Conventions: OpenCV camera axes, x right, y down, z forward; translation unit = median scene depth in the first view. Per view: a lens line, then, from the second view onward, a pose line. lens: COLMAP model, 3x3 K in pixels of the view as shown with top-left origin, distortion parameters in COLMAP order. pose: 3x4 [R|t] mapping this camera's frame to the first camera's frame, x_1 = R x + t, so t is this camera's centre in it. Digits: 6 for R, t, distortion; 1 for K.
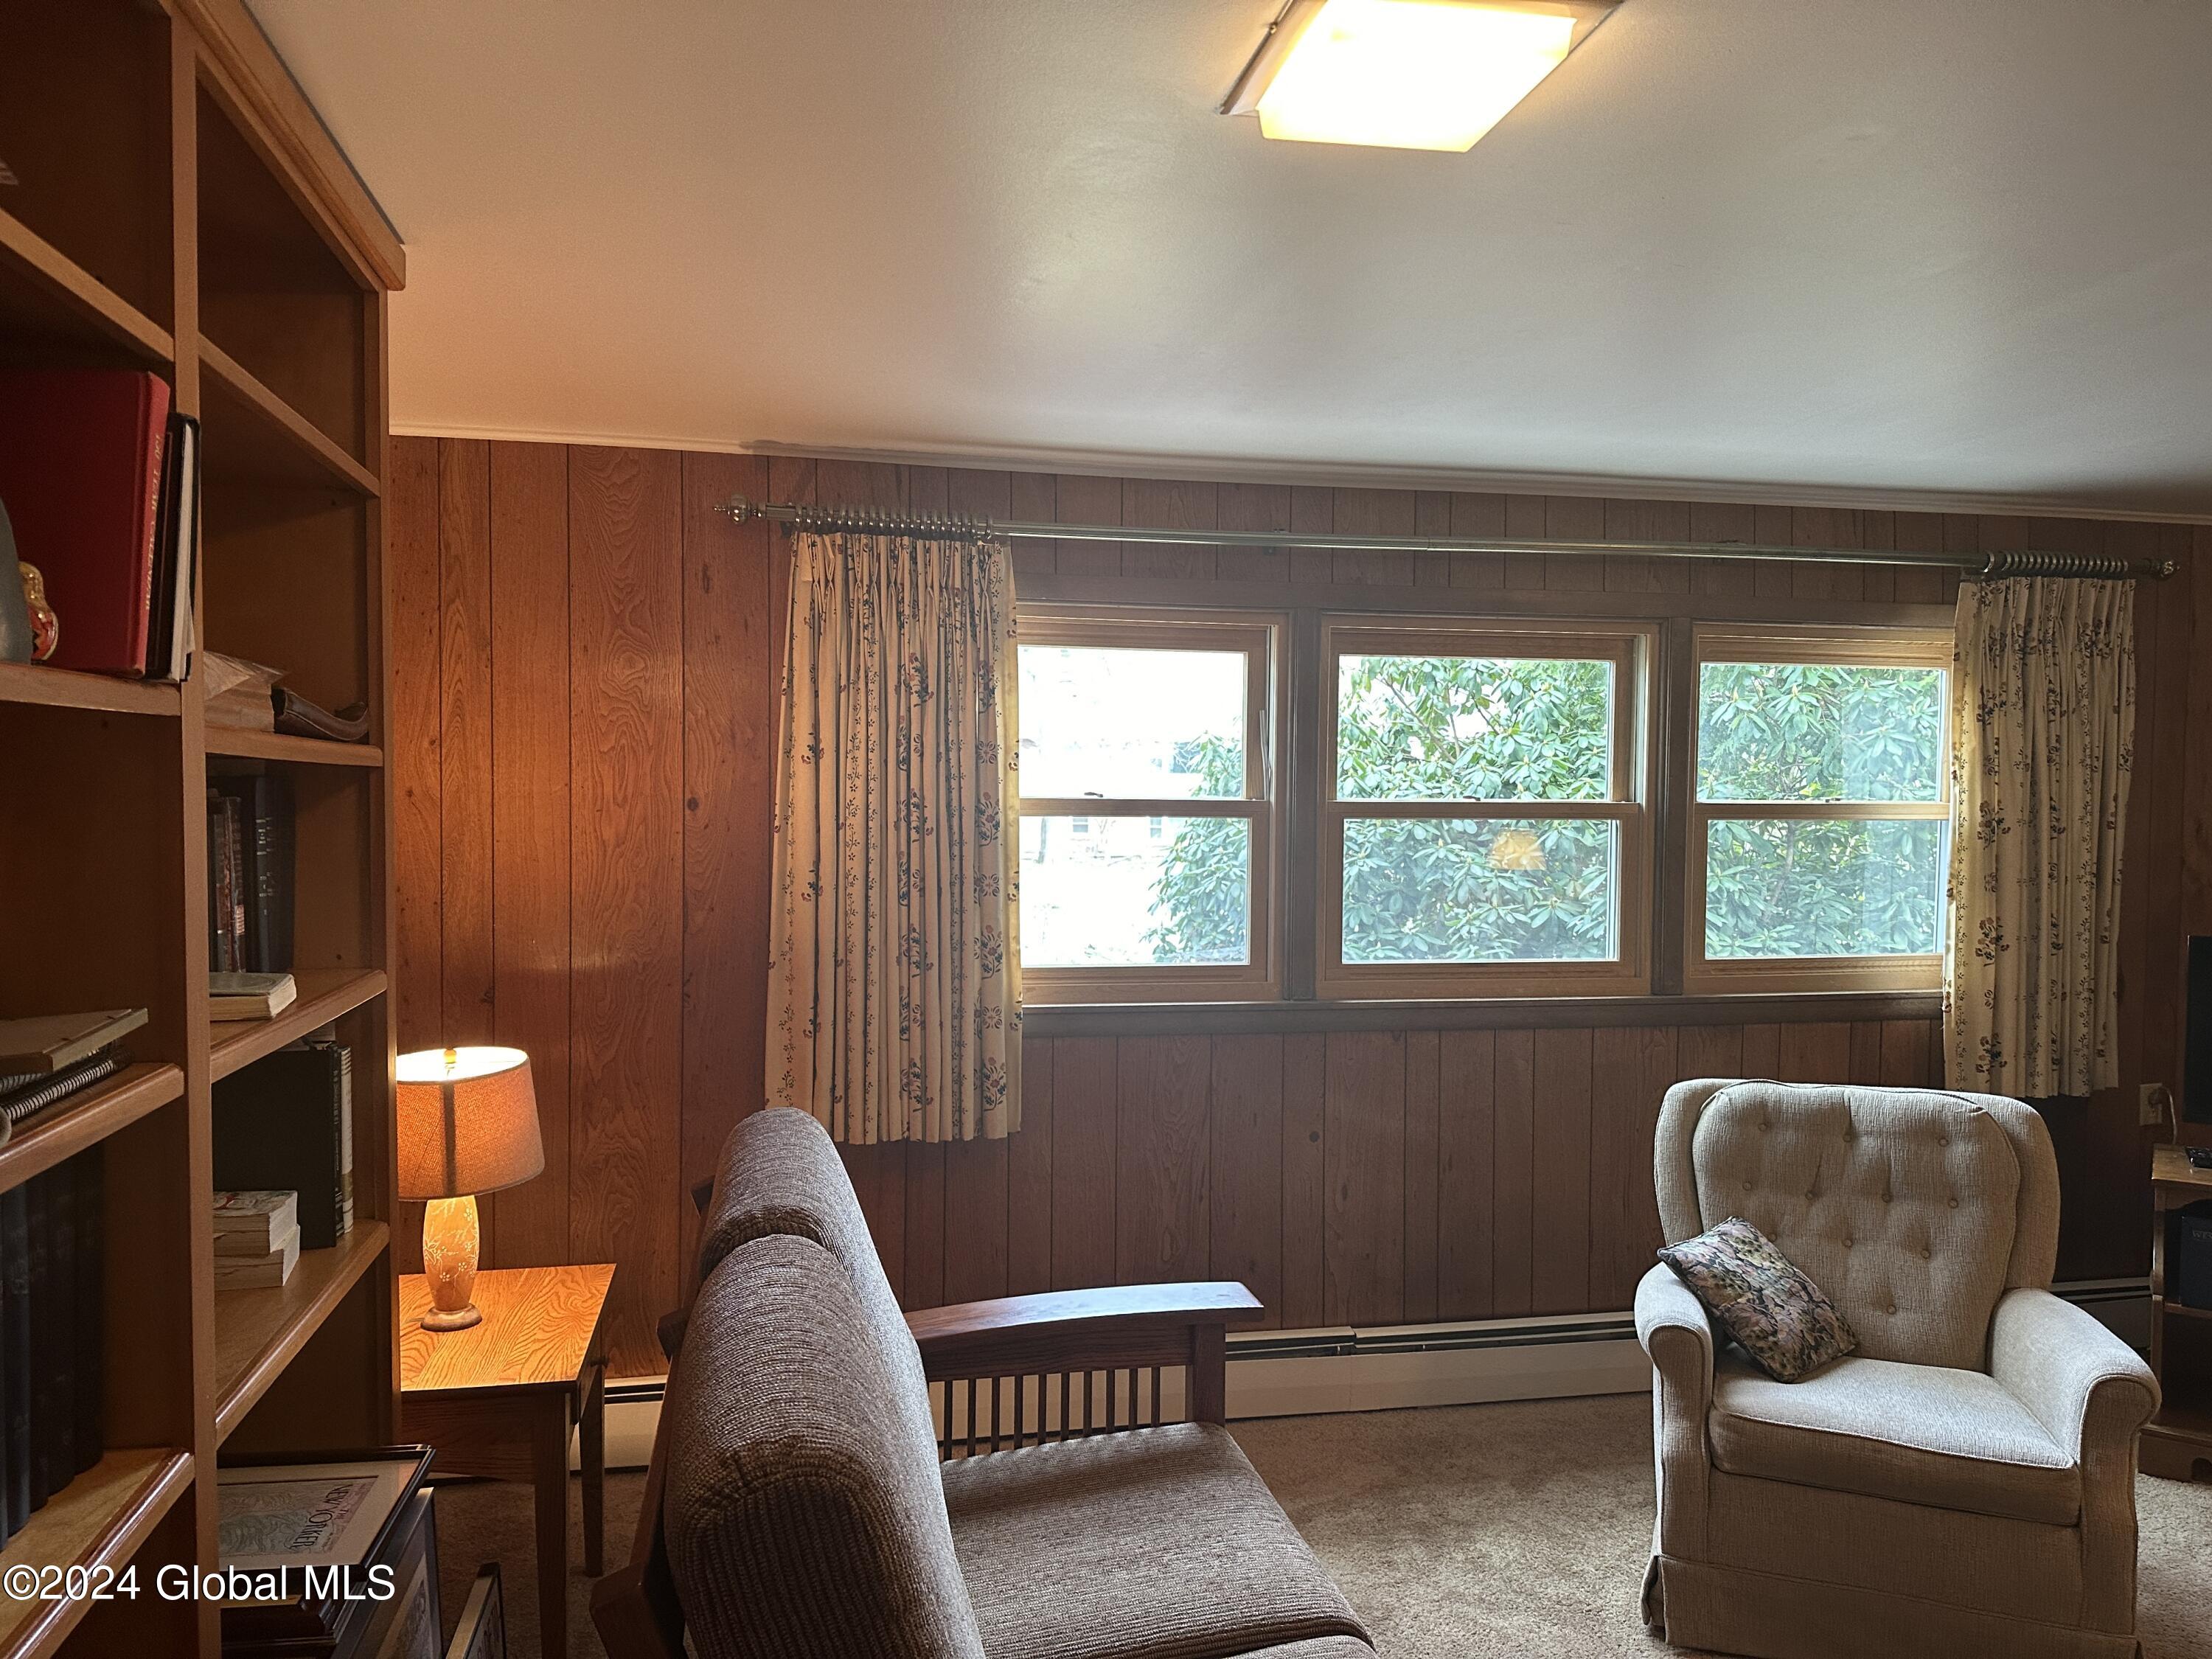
lens RADIAL K [[1550.6, 0, 1100.4], [0, 1550.6, 829.4], [0, 0, 1]] dist [0.006225, -0.027001]
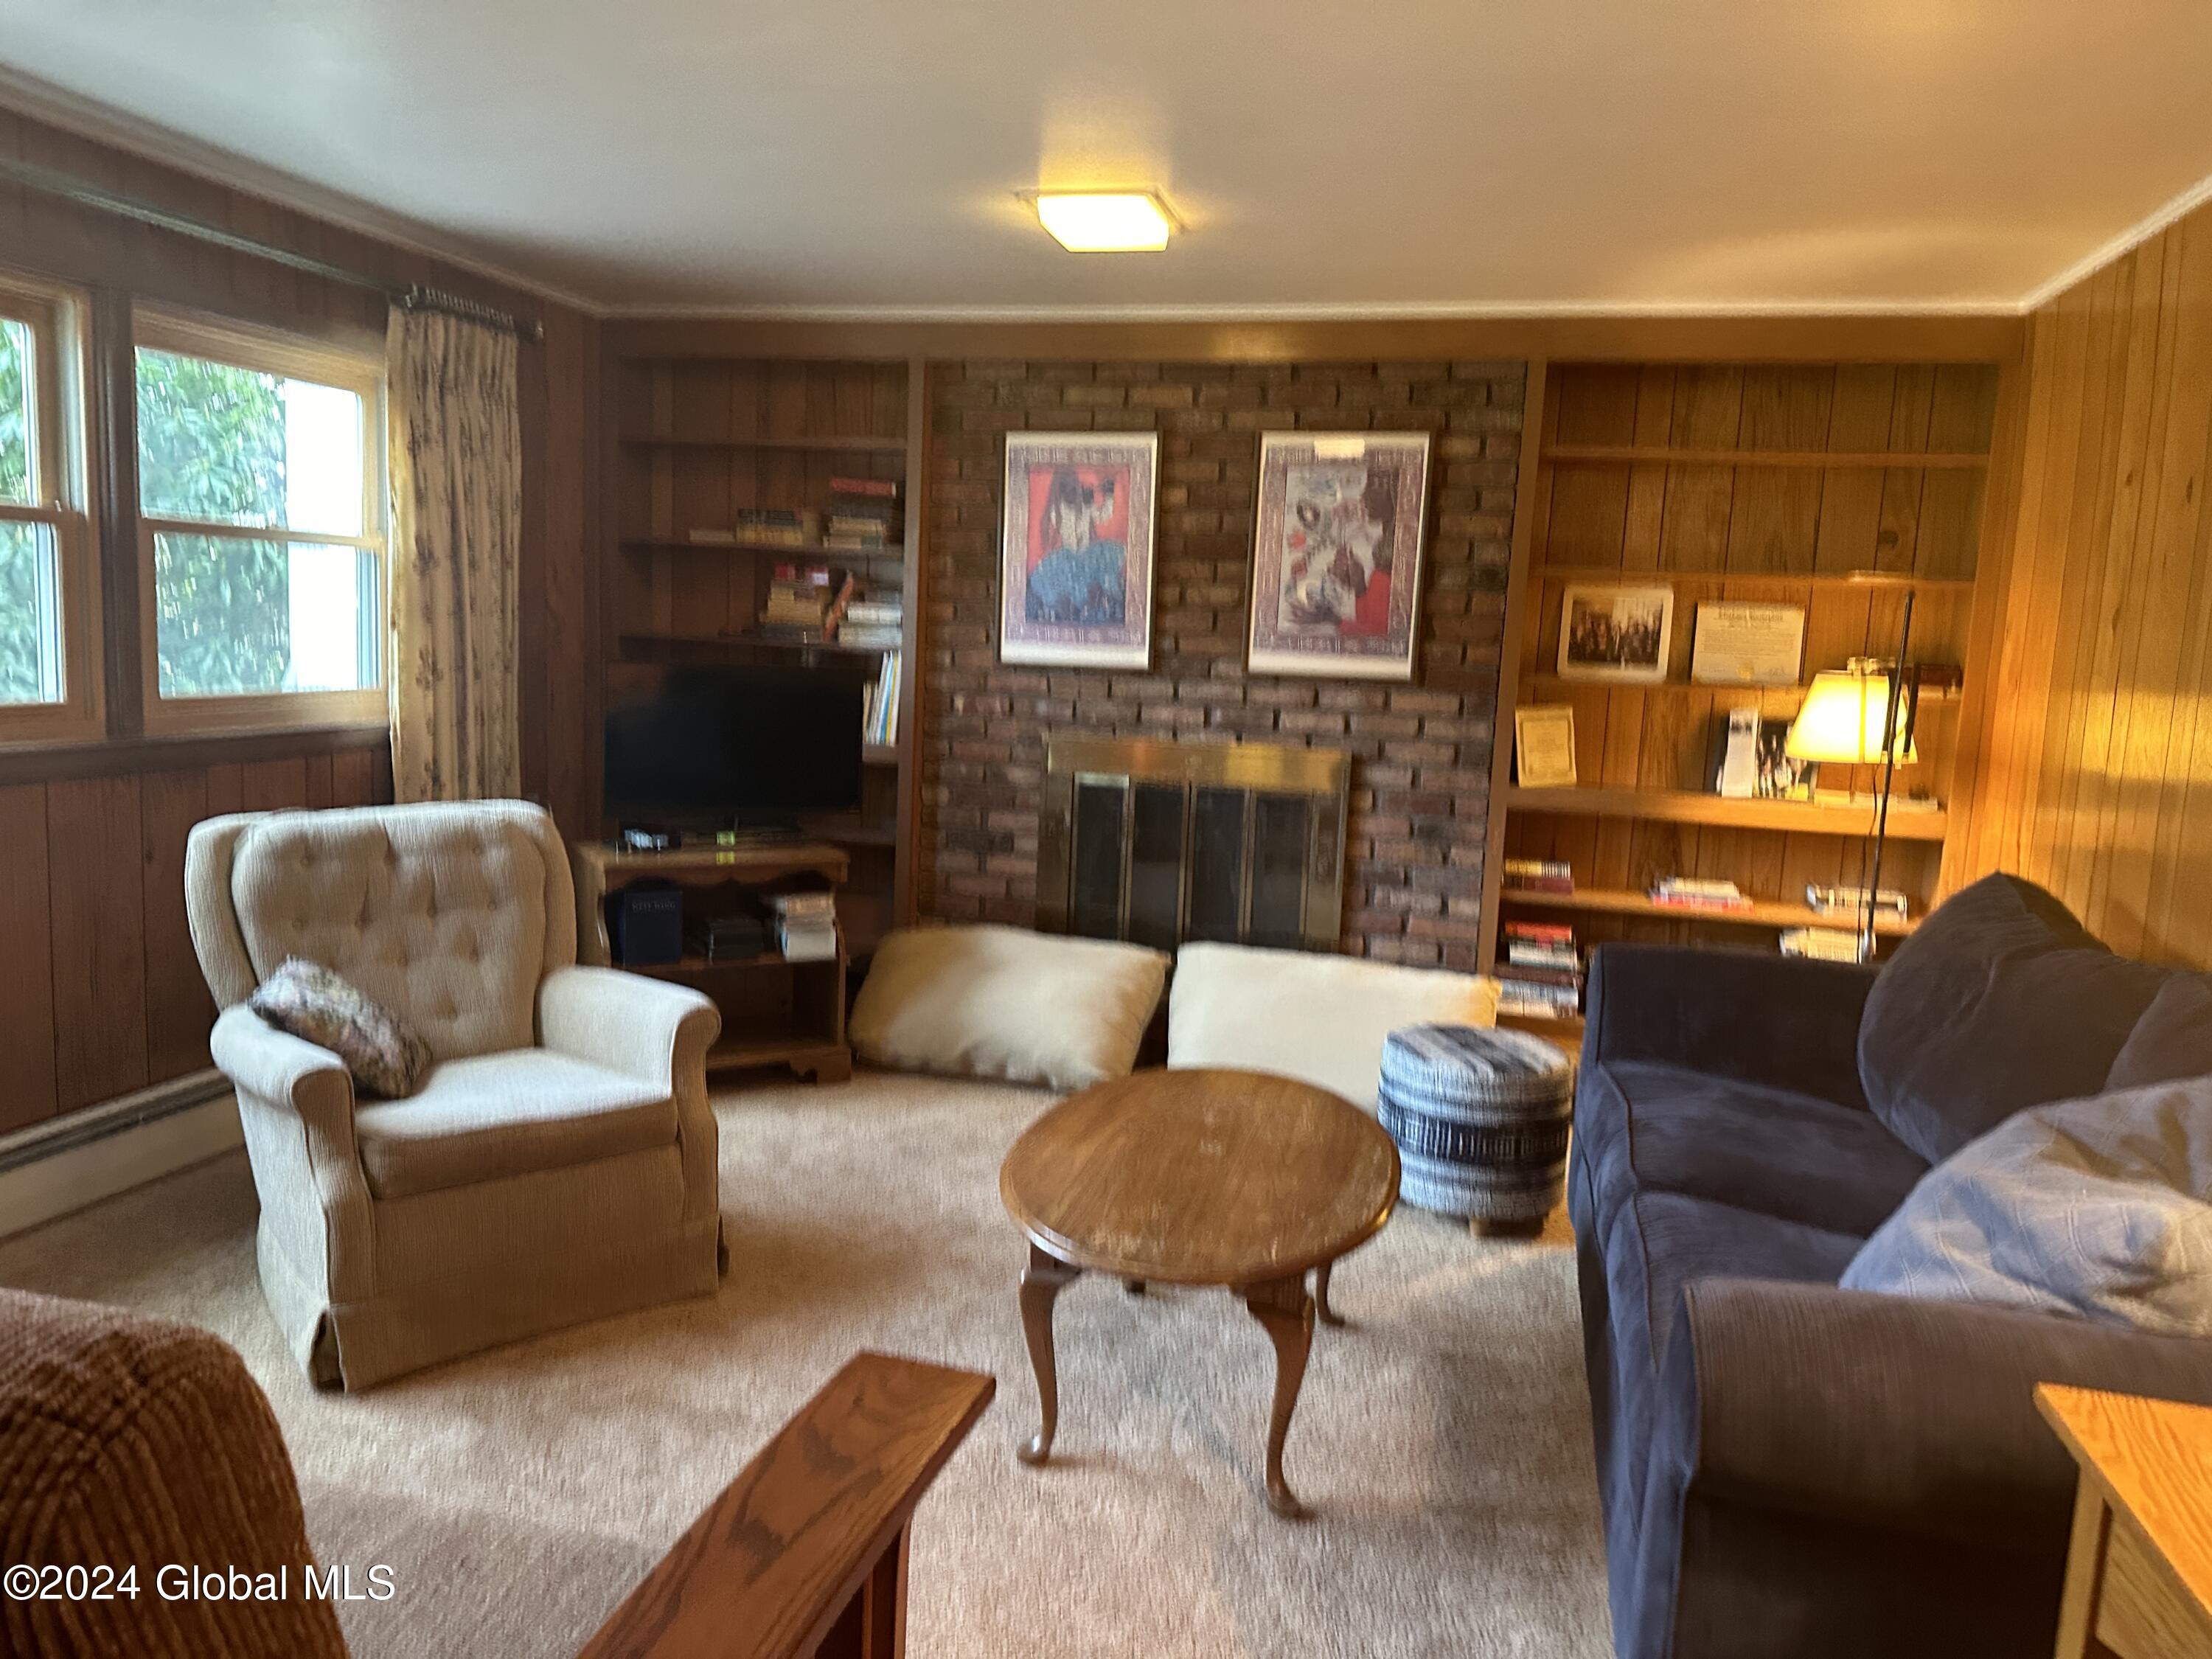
lens RADIAL K [[1550.6, 0, 1097.5], [0, 1550.6, 821.8], [0, 0, 1]] dist [0.006225, -0.027001]
pose [[0.465238, -0.103382, 0.879128, -0.141072], [-0.020084, 0.991668, 0.127245, 0.031299], [-0.884958, -0.076856, 0.459285, 0.115282]]
